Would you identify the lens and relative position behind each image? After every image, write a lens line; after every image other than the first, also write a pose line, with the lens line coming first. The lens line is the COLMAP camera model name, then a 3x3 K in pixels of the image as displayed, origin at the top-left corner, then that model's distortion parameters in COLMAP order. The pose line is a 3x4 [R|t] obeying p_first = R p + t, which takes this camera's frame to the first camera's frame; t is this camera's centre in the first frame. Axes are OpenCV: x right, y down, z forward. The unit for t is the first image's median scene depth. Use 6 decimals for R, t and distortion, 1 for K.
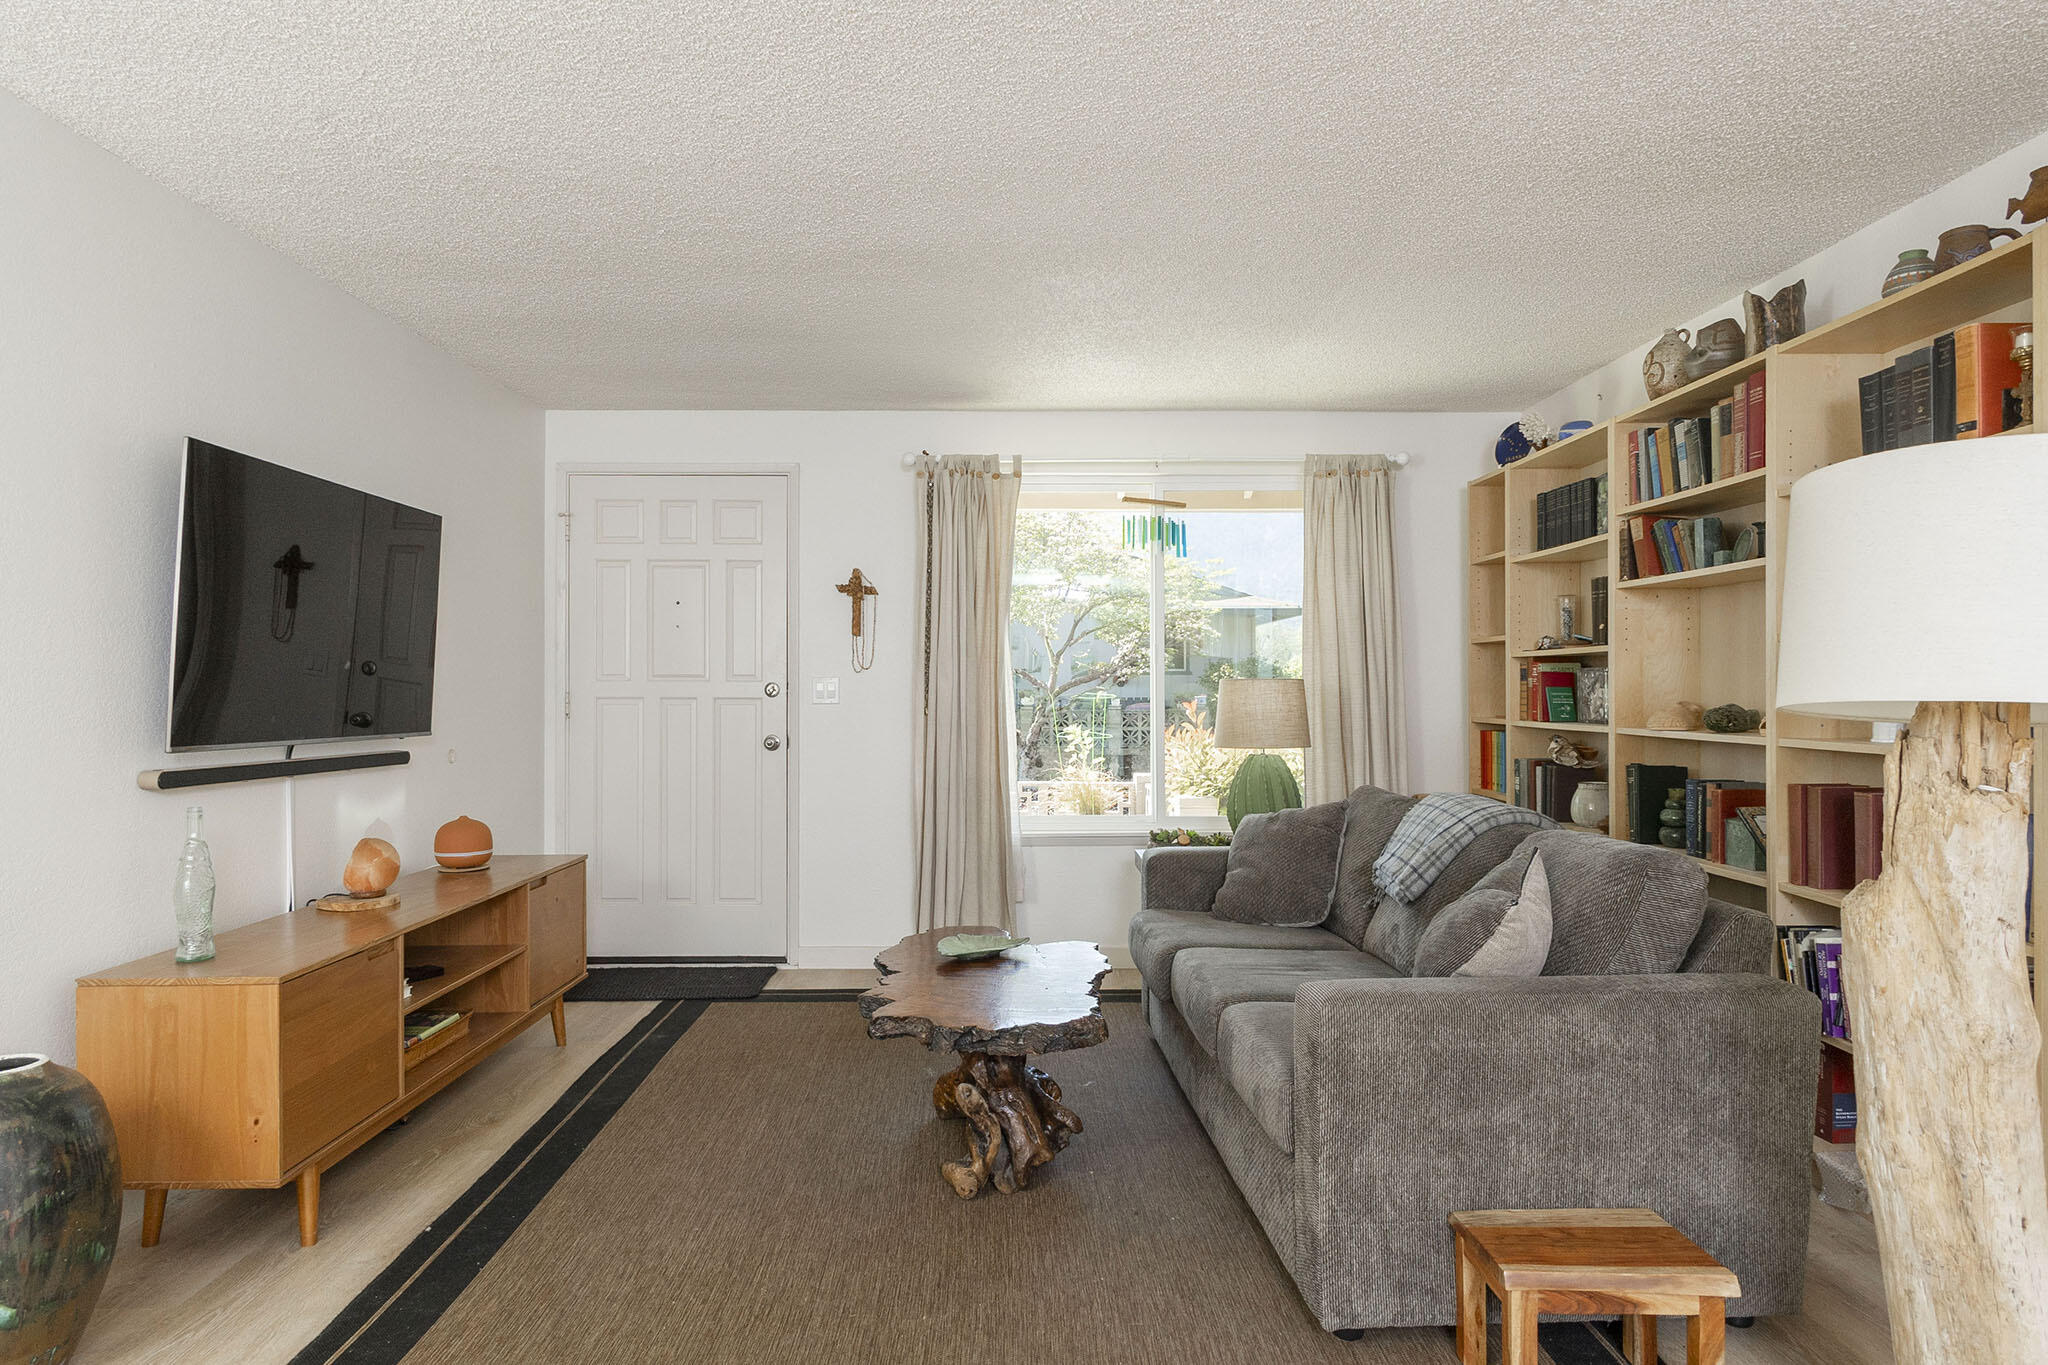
lens RADIAL K [[1640.4, 0, 1031.1], [0, 1640.4, 682.2], [0, 0, 1]] dist [0.010700, 0.003359]
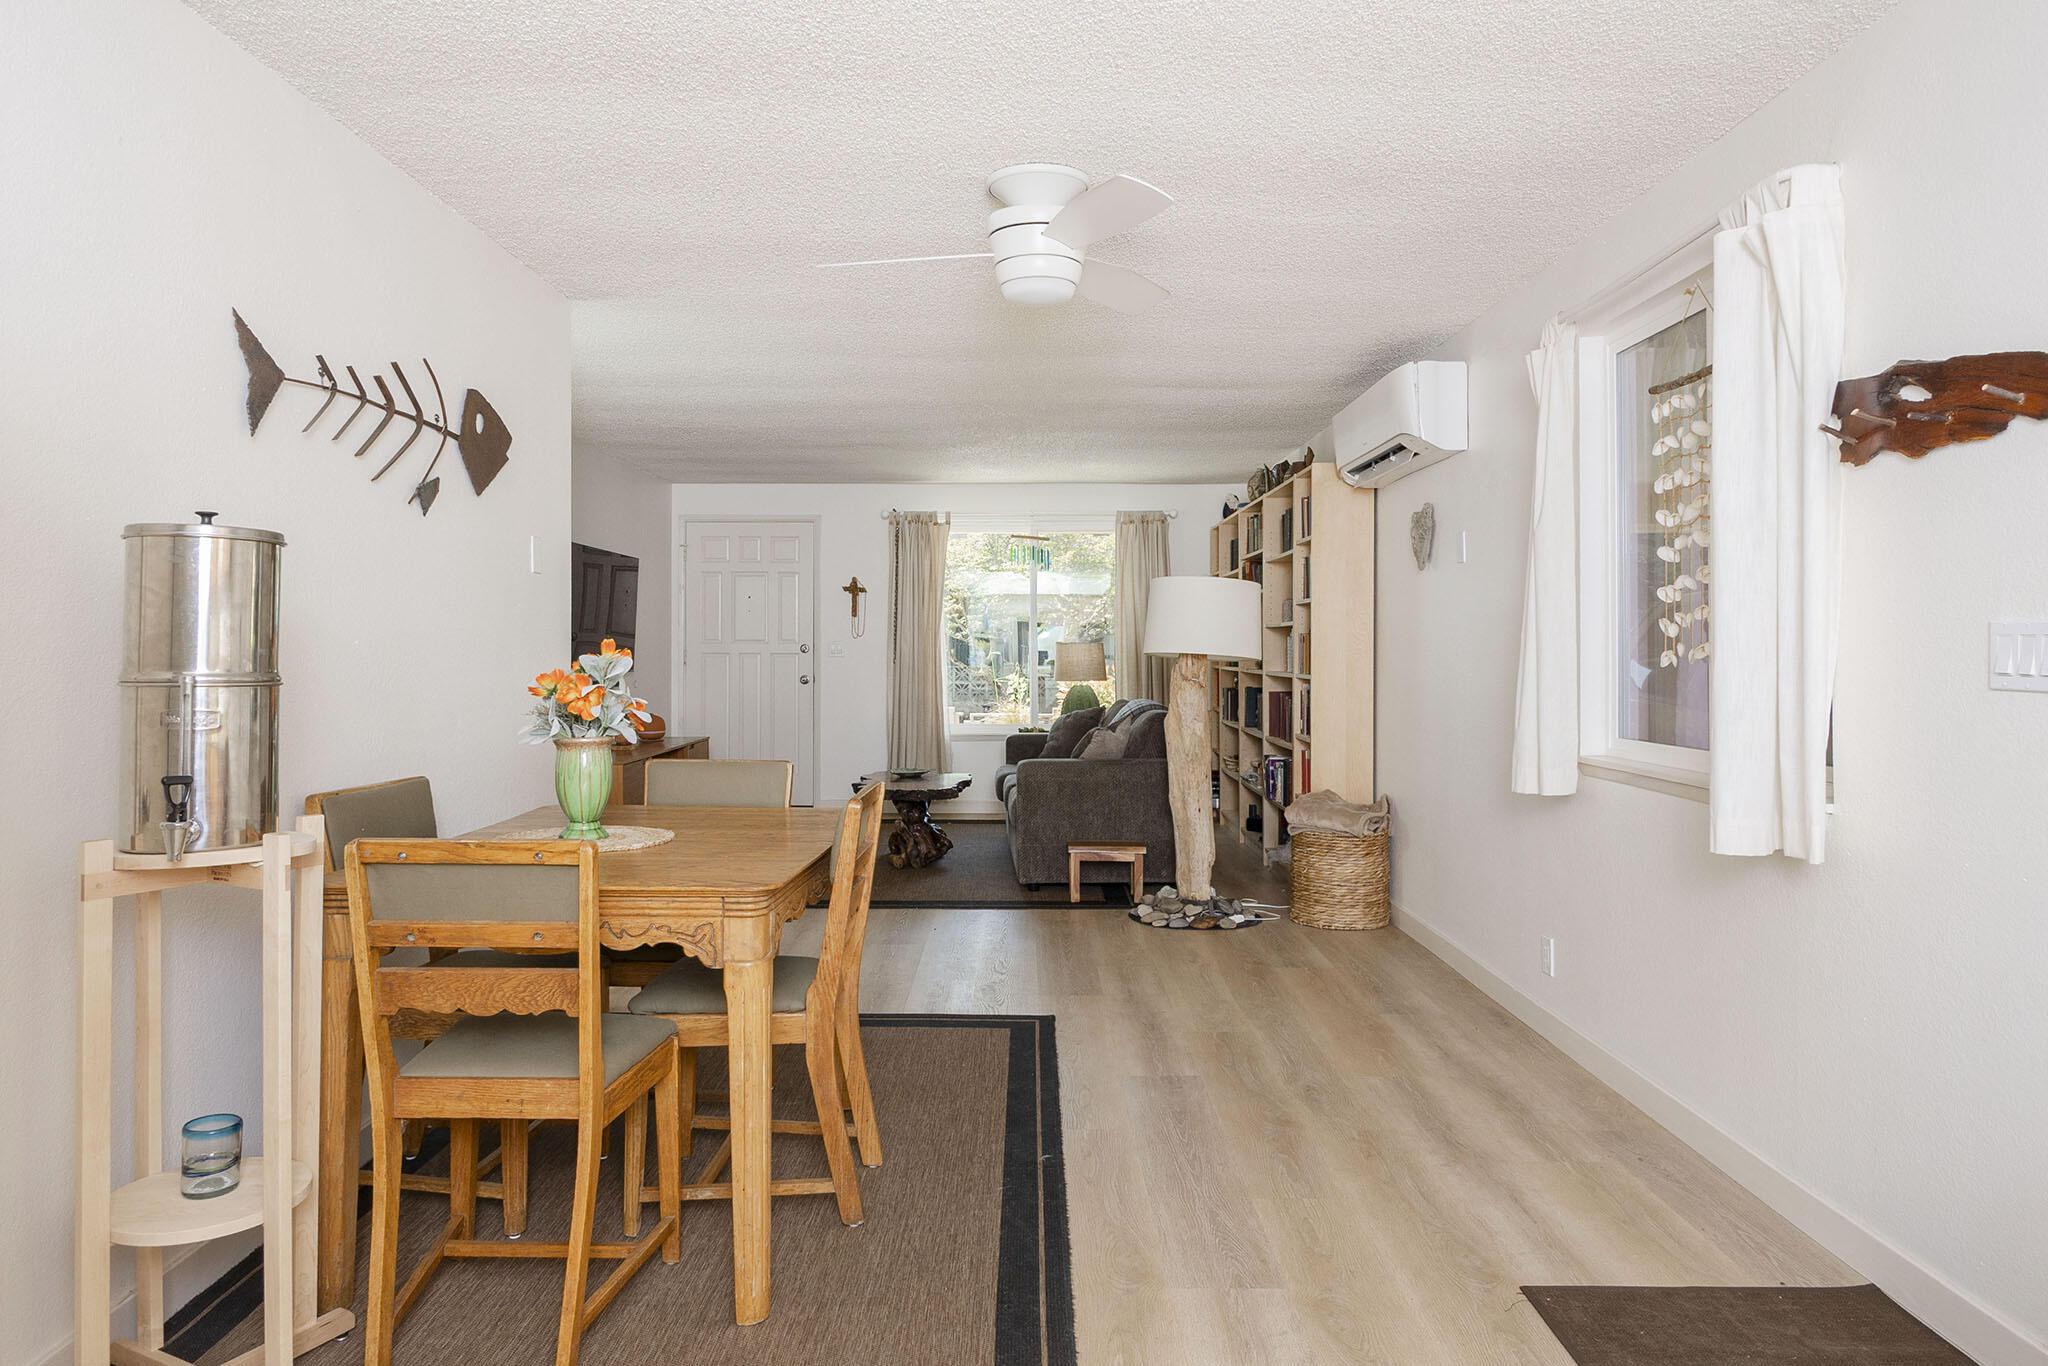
lens RADIAL K [[1640.4, 0, 1015.5], [0, 1640.4, 677.3], [0, 0, 1]] dist [0.010700, 0.003359]
pose [[0.999897, 0.001787, -0.014261, 0.086958], [-0.001470, 0.999753, 0.022198, -0.003378], [0.014297, -0.022175, 0.999652, -0.715343]]
